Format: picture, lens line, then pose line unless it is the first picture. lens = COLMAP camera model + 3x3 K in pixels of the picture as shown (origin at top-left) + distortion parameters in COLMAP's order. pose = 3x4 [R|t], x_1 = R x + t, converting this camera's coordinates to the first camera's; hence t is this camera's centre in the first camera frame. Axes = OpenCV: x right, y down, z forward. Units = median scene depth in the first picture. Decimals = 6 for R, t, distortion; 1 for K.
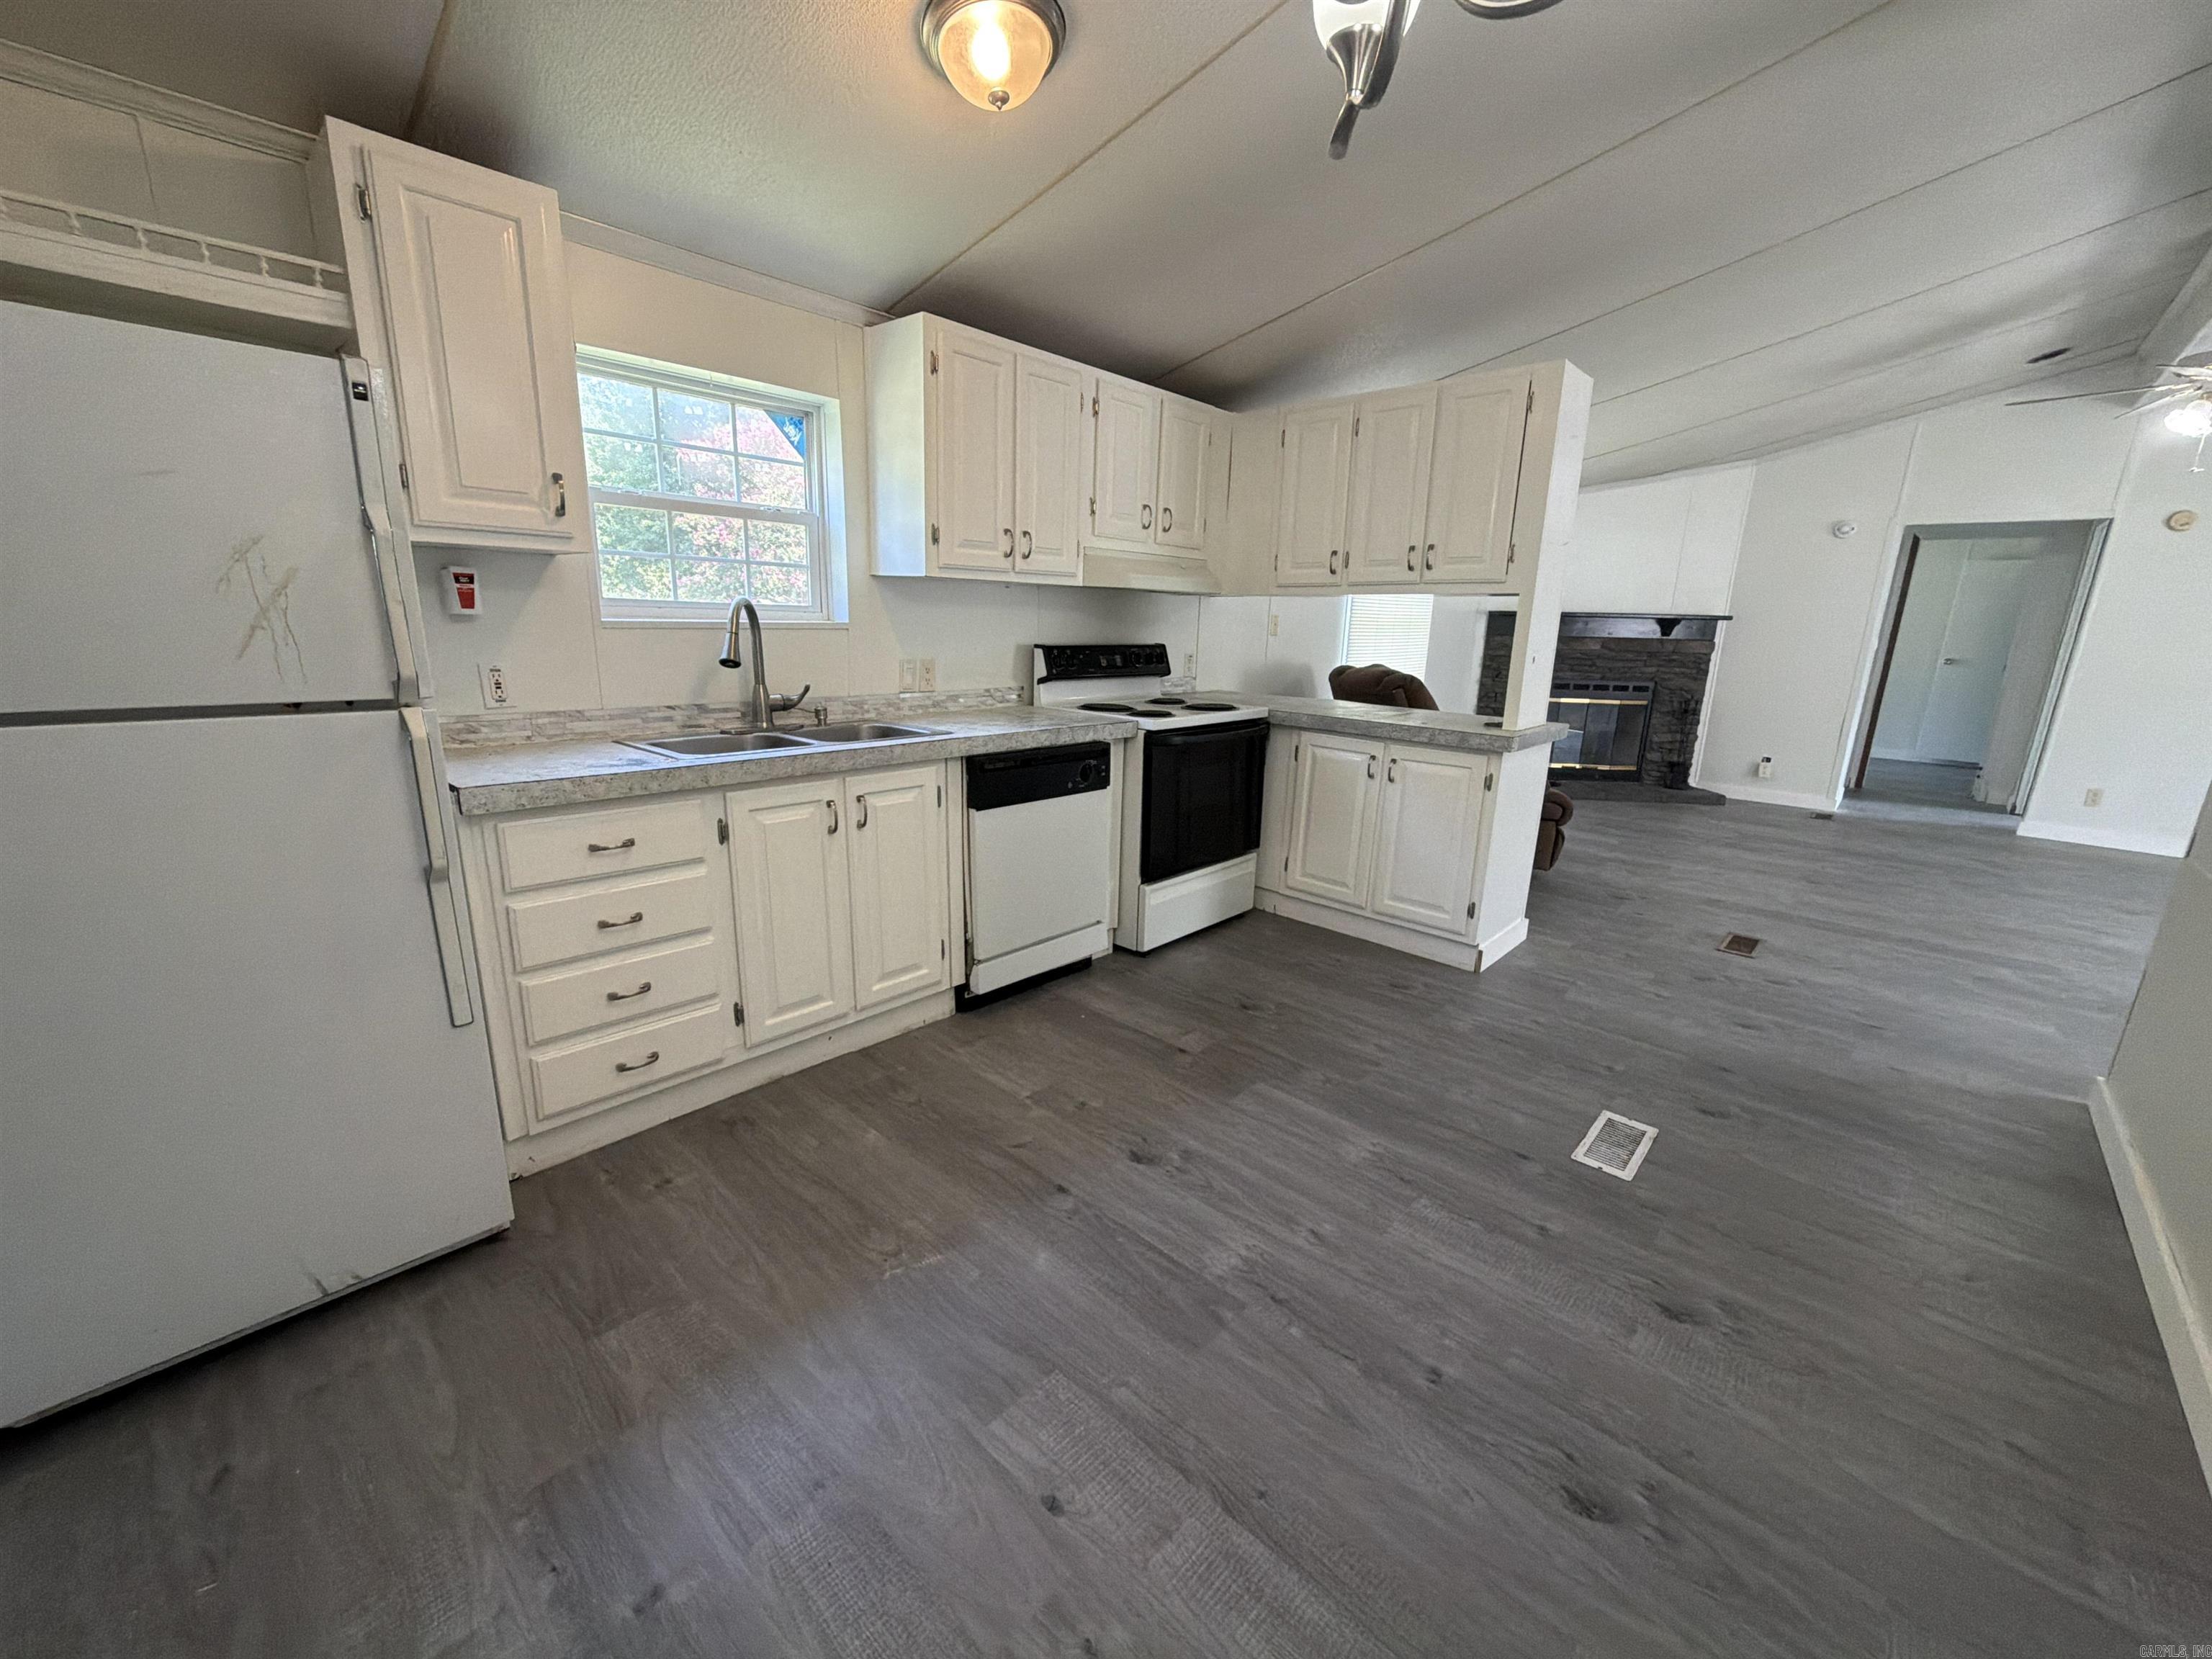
lens RADIAL K [[879.5, 0, 1107.4], [0, 879.5, 827.4], [0, 0, 1]] dist [-0.000545, 0.000981]
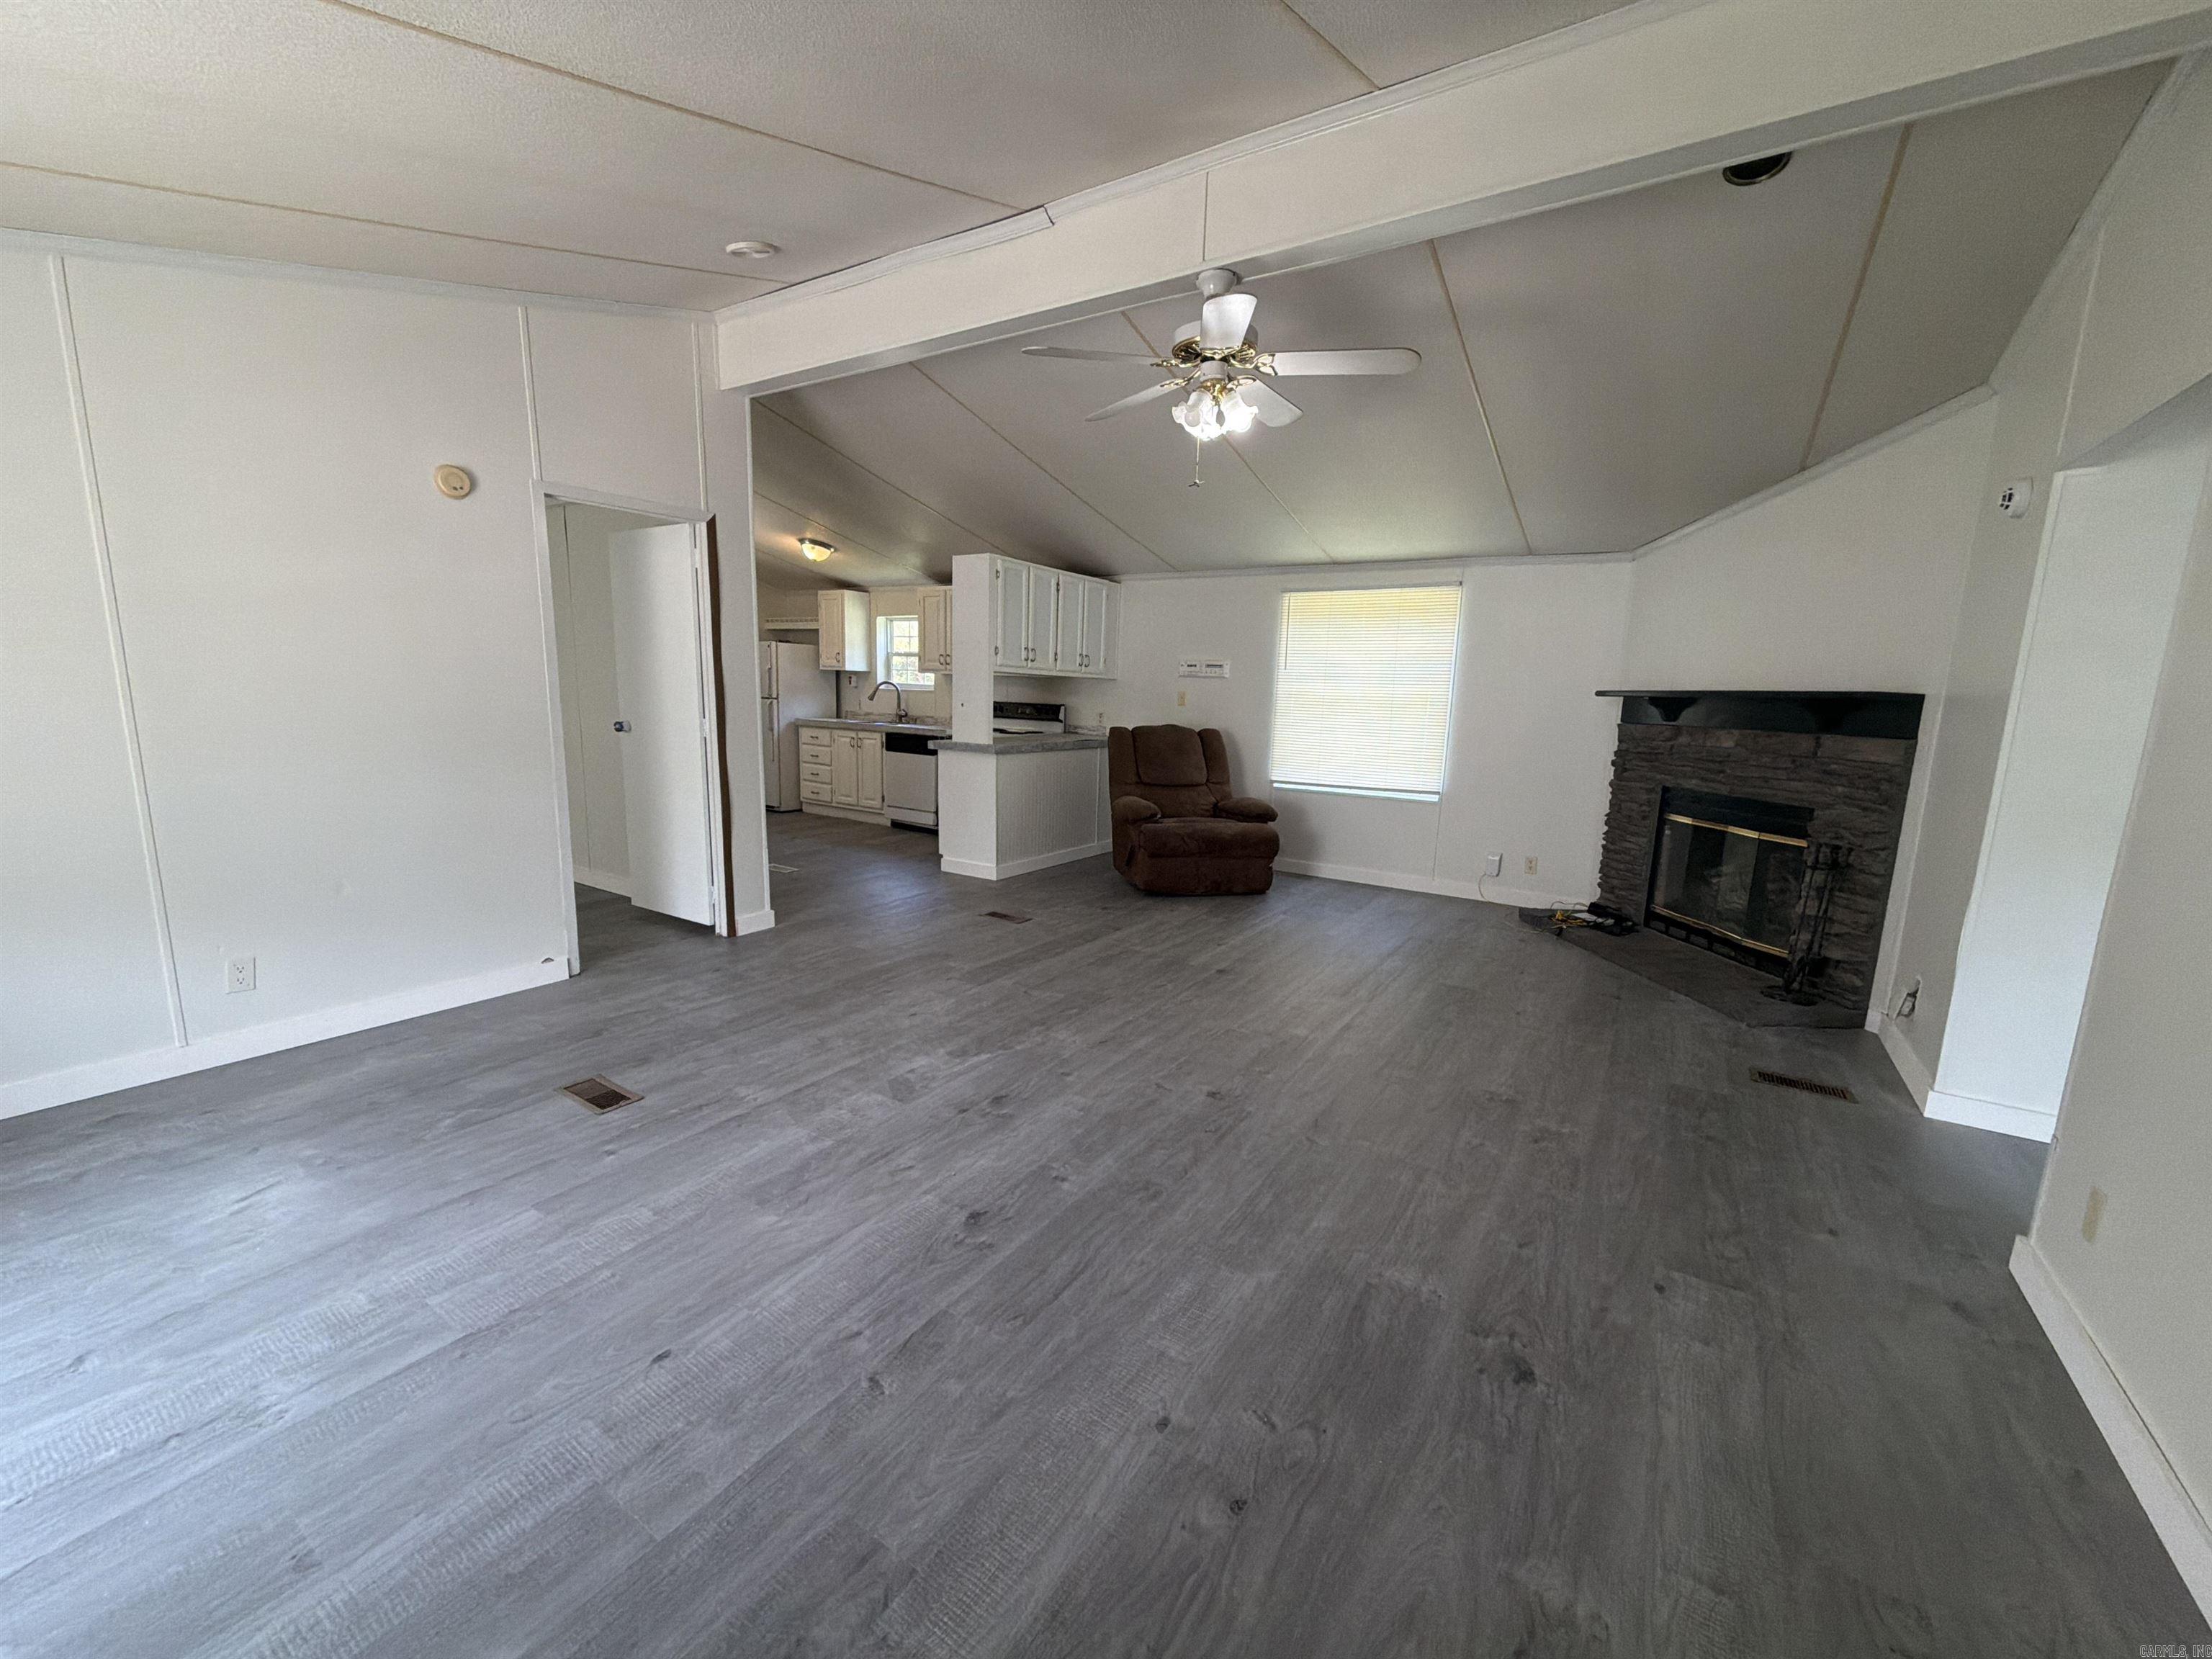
lens RADIAL K [[879.5, 0, 1109.1], [0, 879.5, 832.5], [0, 0, 1]] dist [-0.000545, 0.000981]
pose [[0.168334, 0.139979, -0.975740, 2.970879], [-0.258634, 0.961458, 0.093311, -0.231275], [0.951195, 0.236652, 0.198050, 1.240241]]
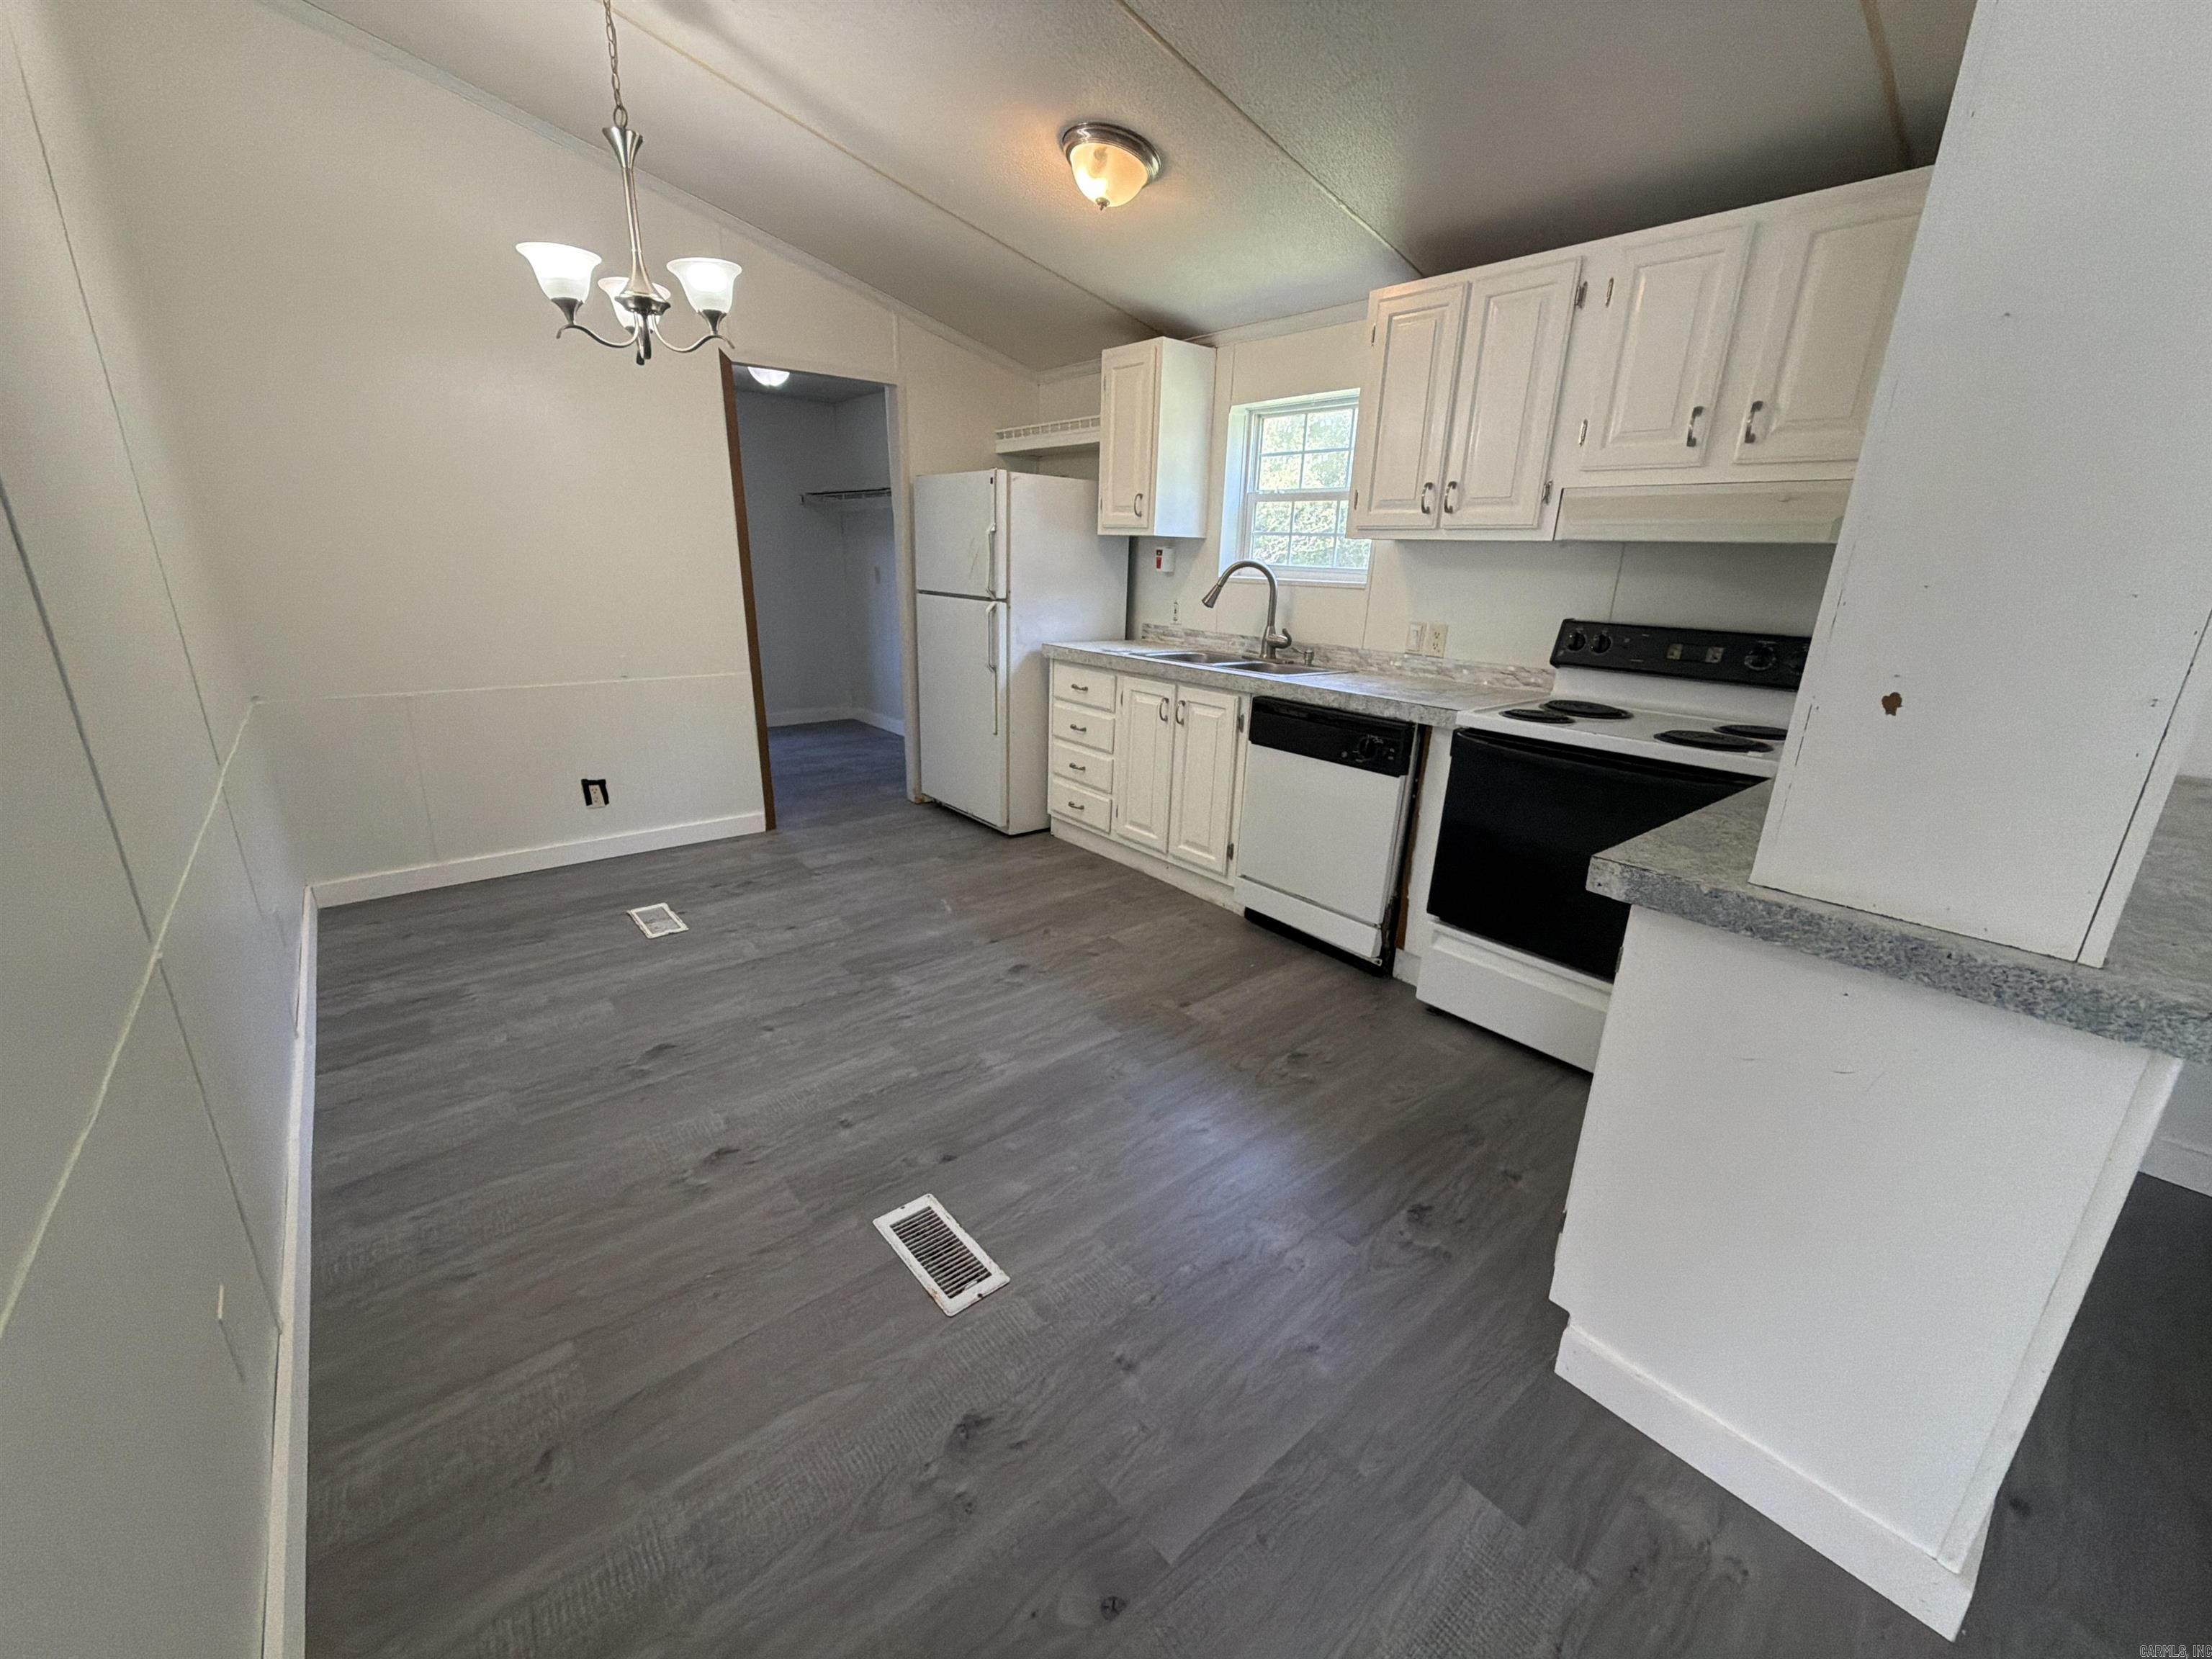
lens RADIAL K [[879.5, 0, 1111.1], [0, 879.5, 833.4], [0, 0, 1]] dist [-0.000545, 0.000981]
pose [[-0.118484, 0.269859, -0.955582, 1.051360], [-0.267150, 0.918213, 0.292430, -0.207285], [0.956343, 0.289932, -0.036701, 0.941218]]
